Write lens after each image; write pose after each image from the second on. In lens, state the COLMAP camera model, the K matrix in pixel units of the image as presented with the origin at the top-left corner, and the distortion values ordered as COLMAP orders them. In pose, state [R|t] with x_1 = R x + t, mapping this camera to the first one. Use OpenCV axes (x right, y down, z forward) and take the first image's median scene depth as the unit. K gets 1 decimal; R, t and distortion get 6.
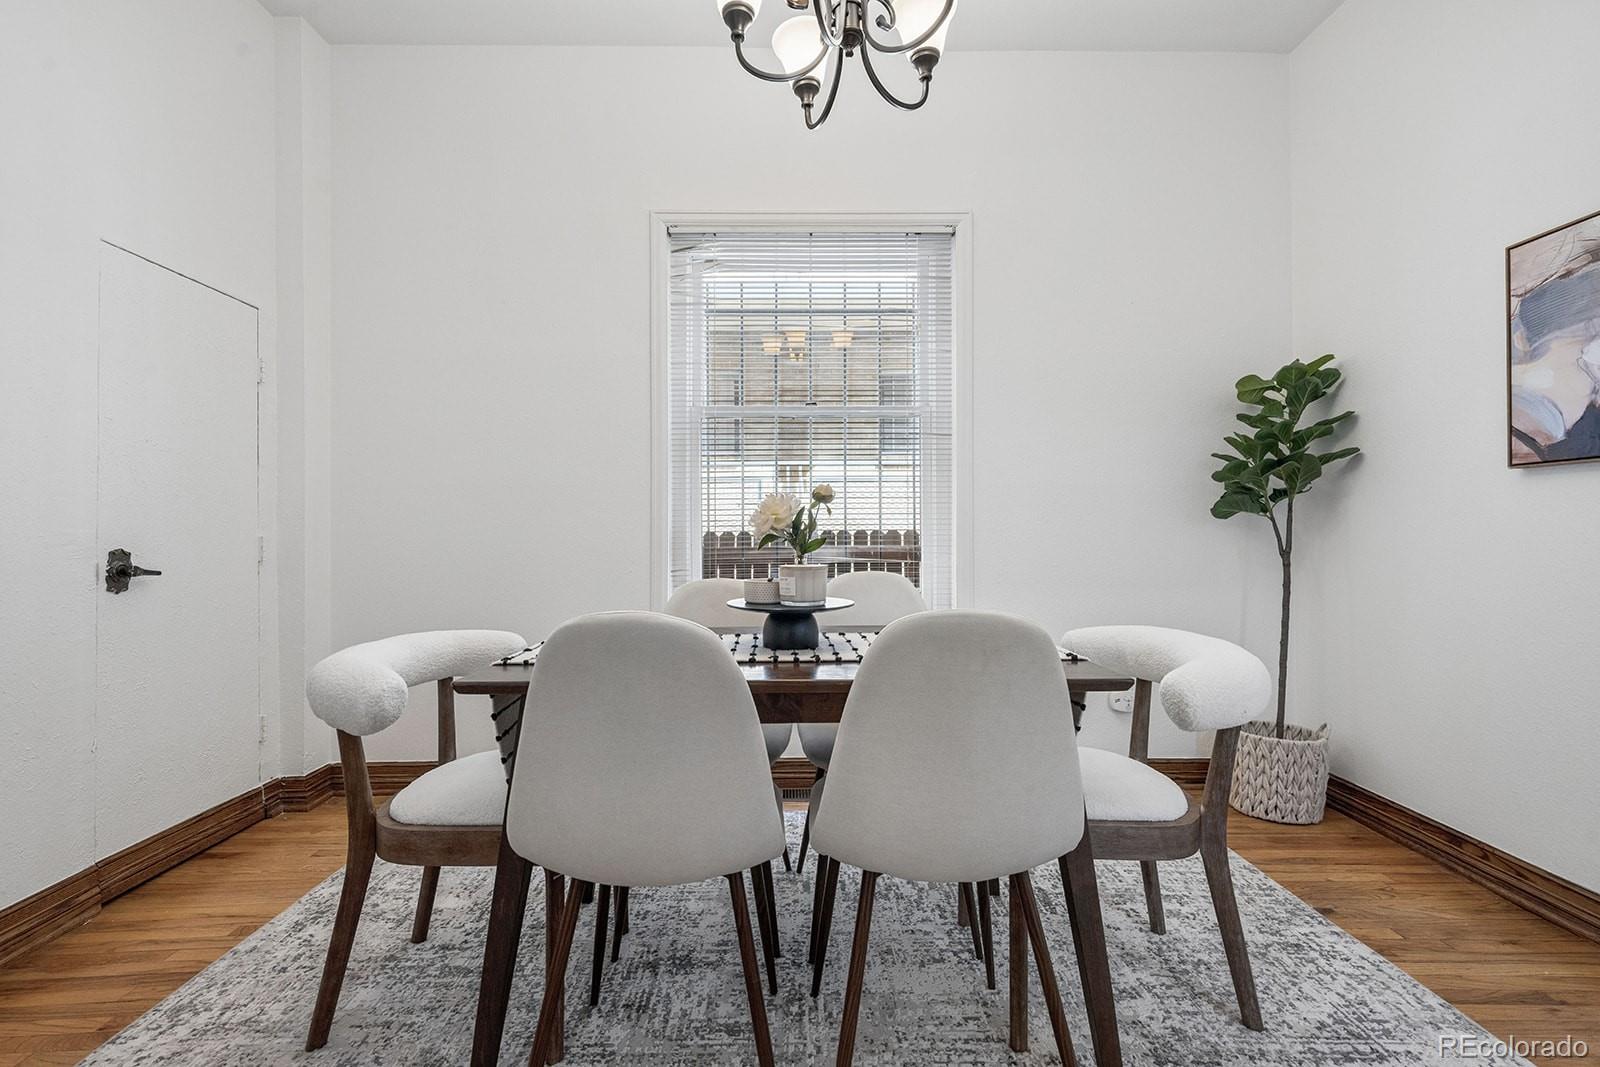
lens RADIAL K [[739.4, 0, 788.6], [0, 739.4, 543.7], [0, 0, 1]] dist [0.005337, 0.000408]
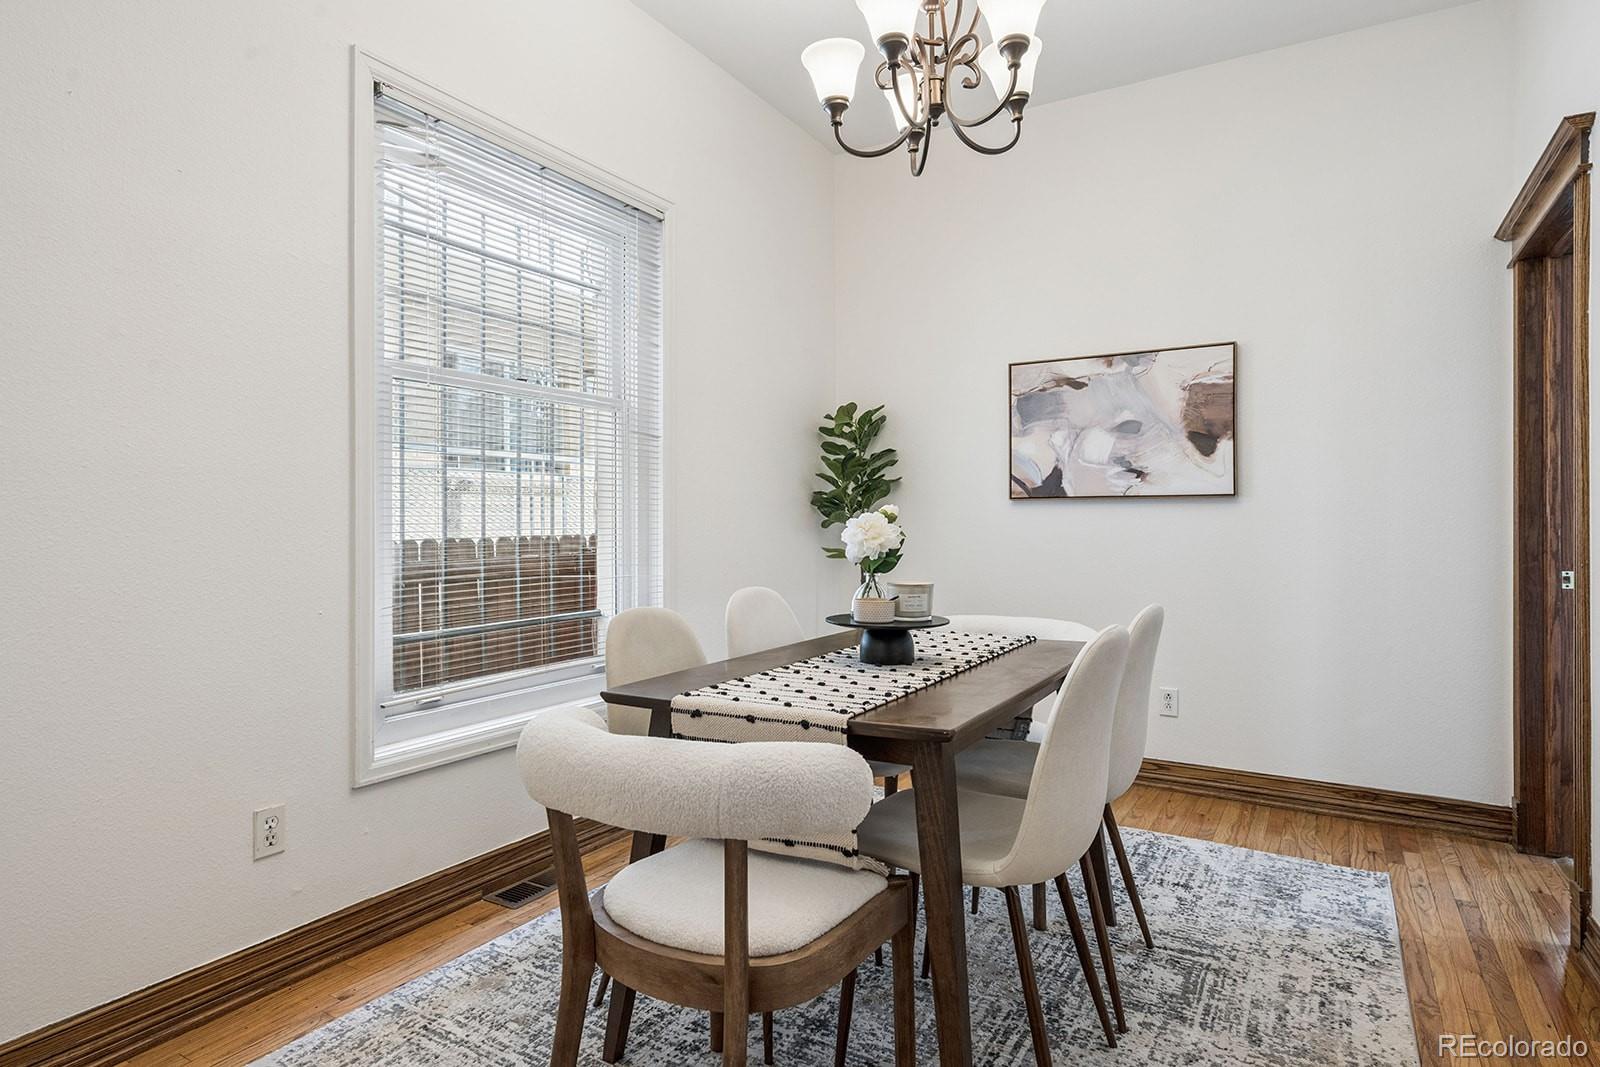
lens RADIAL K [[926.8, 0, 800.0], [0, 926.8, 533.5], [0, 0, 1]] dist [-0.000894, -0.000062]
pose [[0.488804, -0.007919, 0.872358, -1.015976], [0.015234, 0.999884, 0.000540, -0.037083], [-0.872261, 0.013026, 0.488868, 0.415237]]
